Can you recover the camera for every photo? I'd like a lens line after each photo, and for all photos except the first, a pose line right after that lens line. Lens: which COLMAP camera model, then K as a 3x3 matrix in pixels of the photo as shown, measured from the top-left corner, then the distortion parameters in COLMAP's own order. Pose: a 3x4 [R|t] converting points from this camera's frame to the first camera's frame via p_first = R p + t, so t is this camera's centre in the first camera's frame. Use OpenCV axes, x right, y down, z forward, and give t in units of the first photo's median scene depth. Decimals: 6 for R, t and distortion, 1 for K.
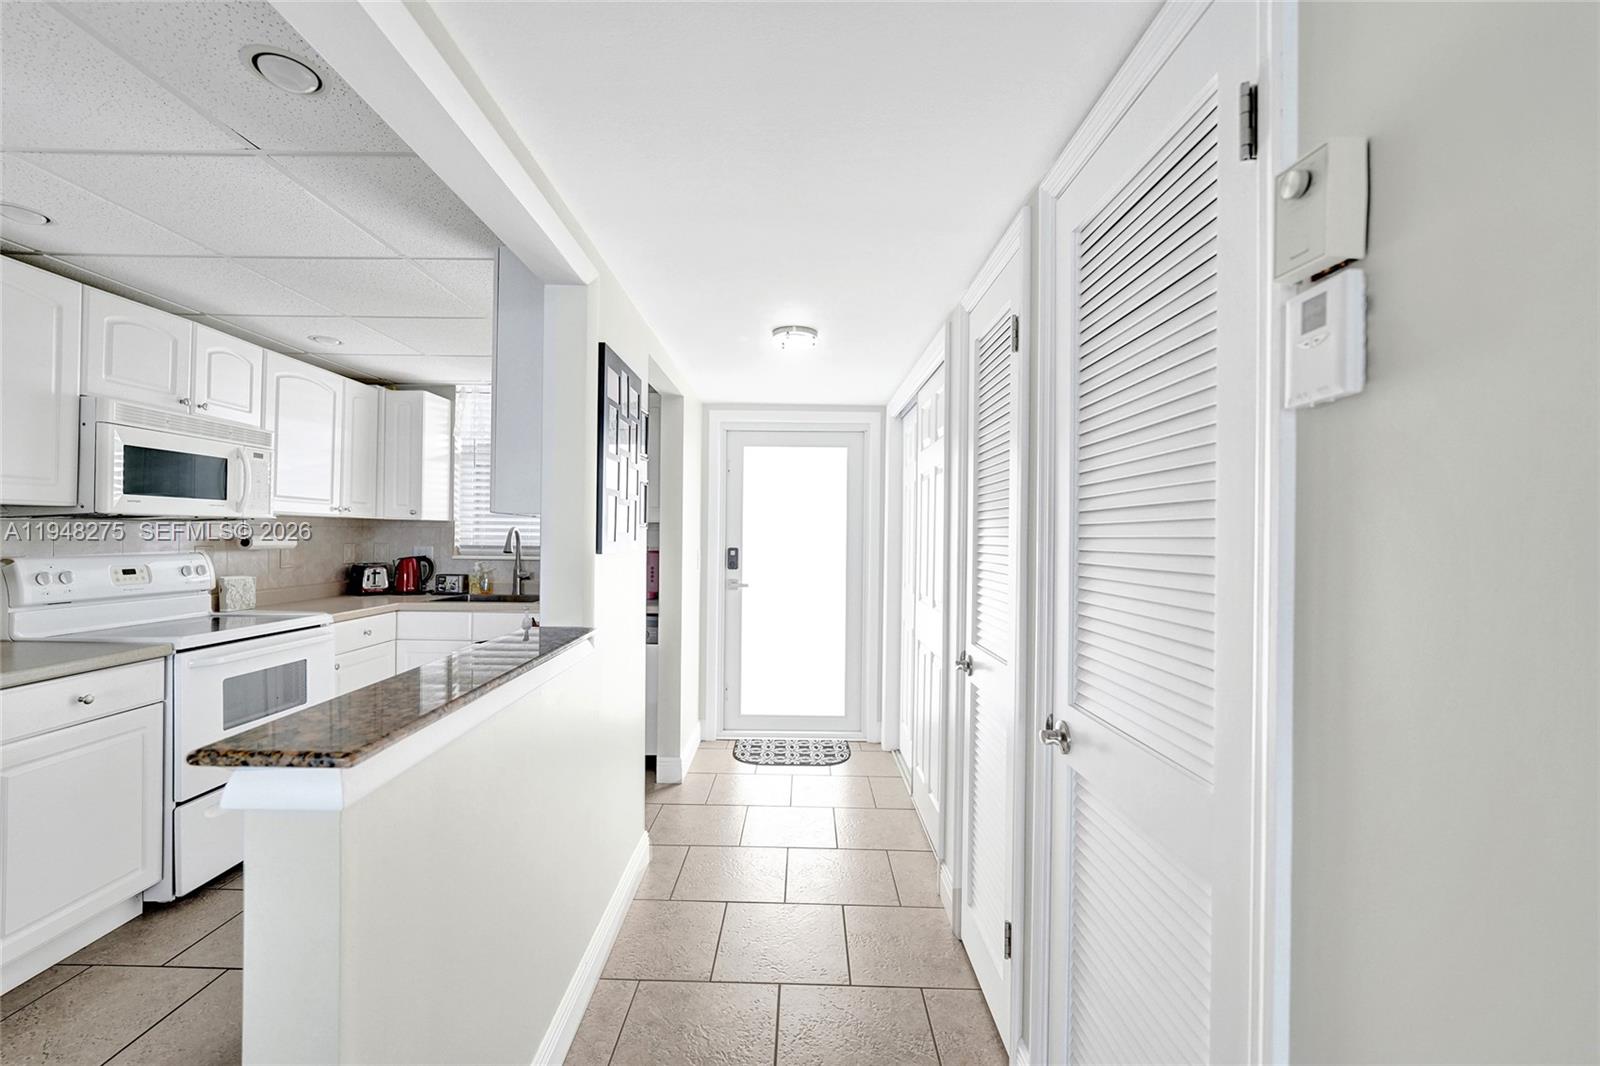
lens RADIAL K [[656.5, 0, 800.2], [0, 656.5, 530.8], [0, 0, 1]] dist [-0.001655, 0.000474]
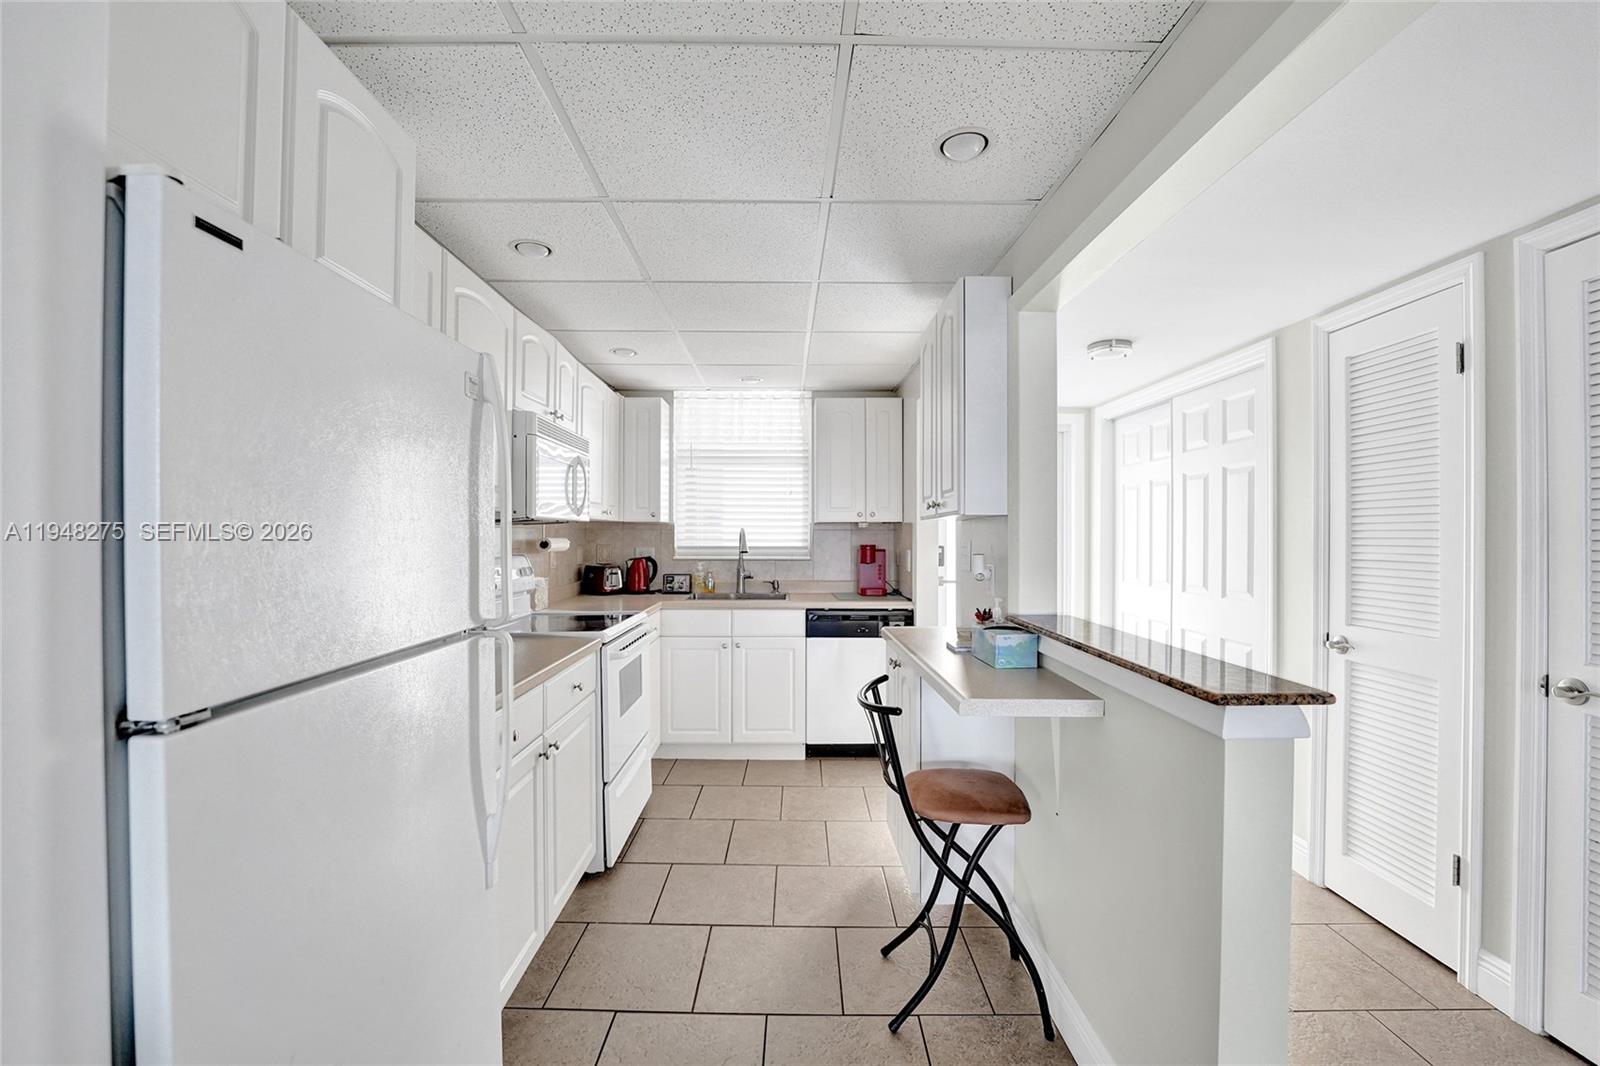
lens RADIAL K [[689.3, 0, 789.2], [0, 689.3, 526.3], [0, 0, 1]] dist [0.000996, 0.000233]
pose [[0.999965, -0.007970, -0.002393, -0.360279], [0.007960, 0.999959, -0.004209, -0.003291], [0.002426, 0.004189, 0.999988, -0.088556]]
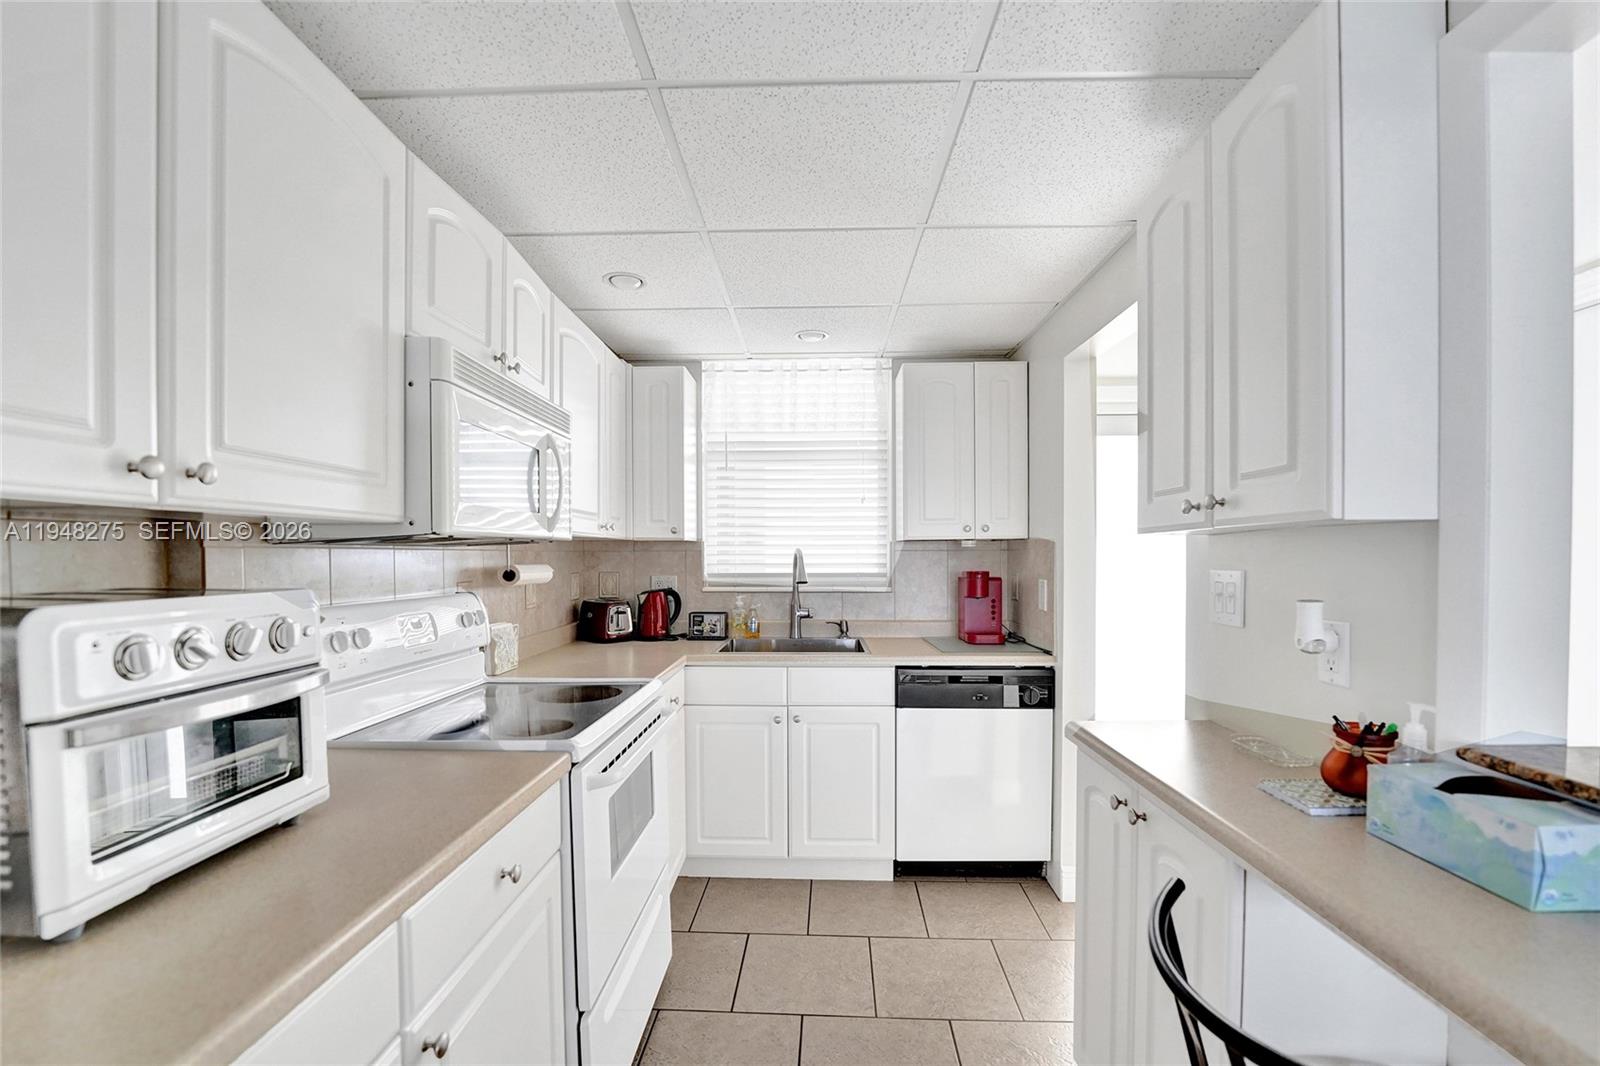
lens RADIAL K [[691.8, 0, 800.8], [0, 691.8, 557.8], [0, 0, 1]] dist [-0.021581, 0.000232]
pose [[0.999443, -0.012208, -0.031068, -0.409708], [0.012617, 0.999836, 0.012994, -0.005347], [0.030905, -0.013378, 0.999433, 0.217141]]
